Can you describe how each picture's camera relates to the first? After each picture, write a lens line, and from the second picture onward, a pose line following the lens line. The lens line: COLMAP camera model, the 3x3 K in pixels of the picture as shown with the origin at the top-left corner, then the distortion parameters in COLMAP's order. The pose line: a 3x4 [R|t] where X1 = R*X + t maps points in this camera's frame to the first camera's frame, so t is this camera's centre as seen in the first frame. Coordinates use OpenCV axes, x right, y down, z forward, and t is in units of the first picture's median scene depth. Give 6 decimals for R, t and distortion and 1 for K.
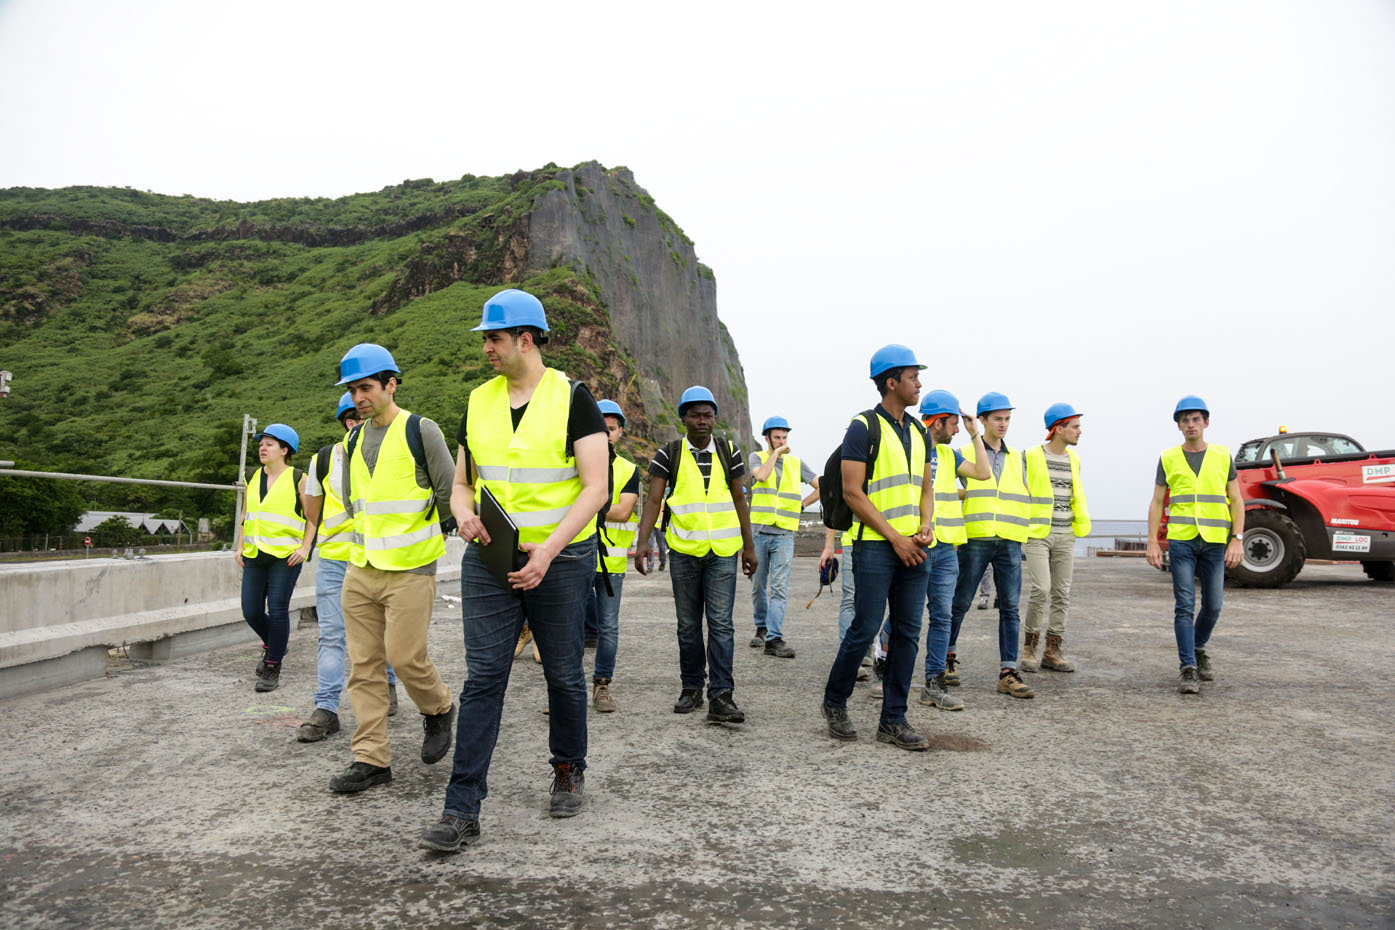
lens RADIAL K [[957.4, 0, 697.3], [0, 957.4, 469.0], [0, 0, 1]] dist [-0.099766, 0.000816]
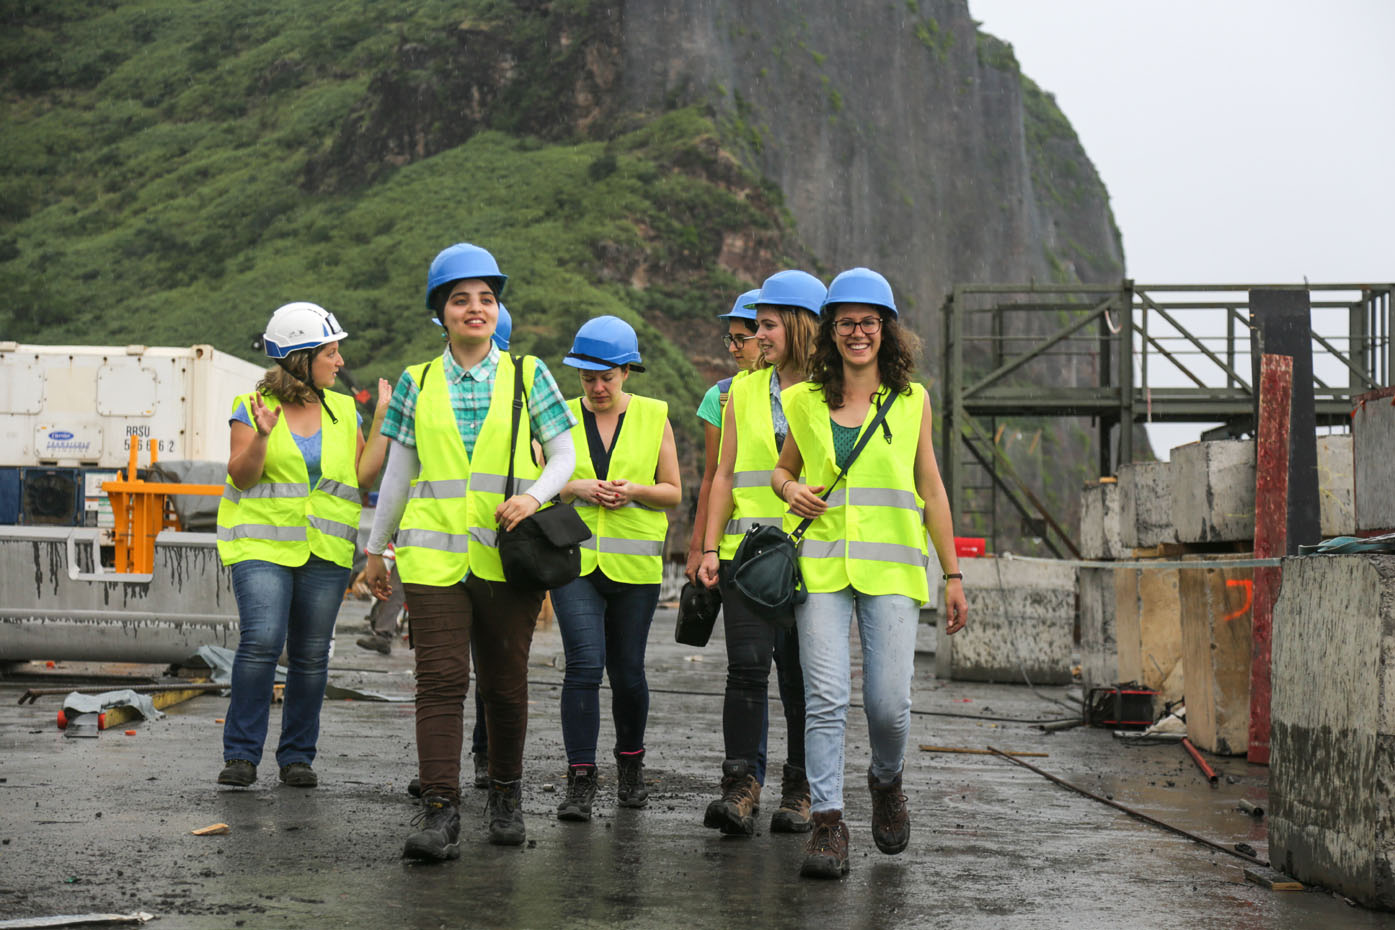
lens RADIAL K [[2936.1, 0, 697.8], [0, 2936.1, 465.1], [0, 0, 1]] dist [0.051011, 0.000000]
pose [[0.990715, -0.017813, -0.134786, 0.068084], [0.018281, 0.999830, 0.002236, -0.019189], [0.134724, -0.004679, 0.990872, -0.528390]]
